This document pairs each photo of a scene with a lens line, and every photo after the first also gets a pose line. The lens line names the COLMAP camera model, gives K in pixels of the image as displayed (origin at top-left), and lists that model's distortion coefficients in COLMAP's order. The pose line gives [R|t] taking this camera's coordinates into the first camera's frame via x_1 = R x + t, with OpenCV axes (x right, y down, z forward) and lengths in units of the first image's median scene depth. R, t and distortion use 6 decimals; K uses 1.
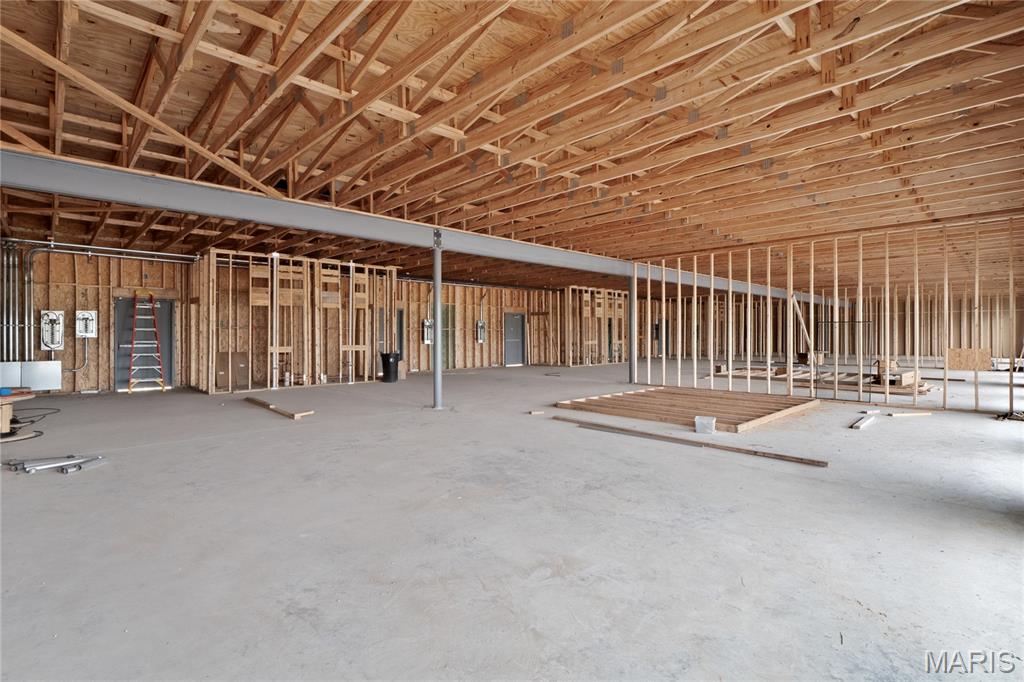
lens RADIAL K [[478.2, 0, 518.6], [0, 478.2, 331.4], [0, 0, 1]] dist [-0.019382, 0.001807]
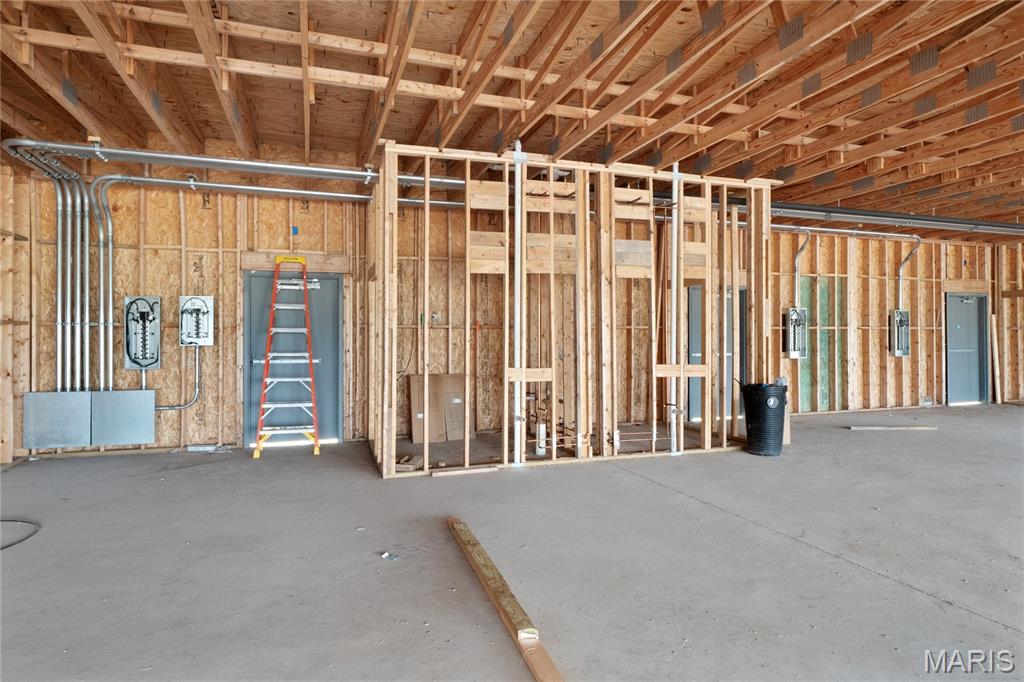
lens RADIAL K [[506.1, 0, 511.2], [0, 506.1, 324.9], [0, 0, 1]] dist [-0.006648, 0.001107]
pose [[0.896305, -0.012171, -0.443270, -0.309306], [0.004035, 0.999806, -0.019292, 0.001244], [0.443419, 0.015503, 0.896180, 0.576560]]
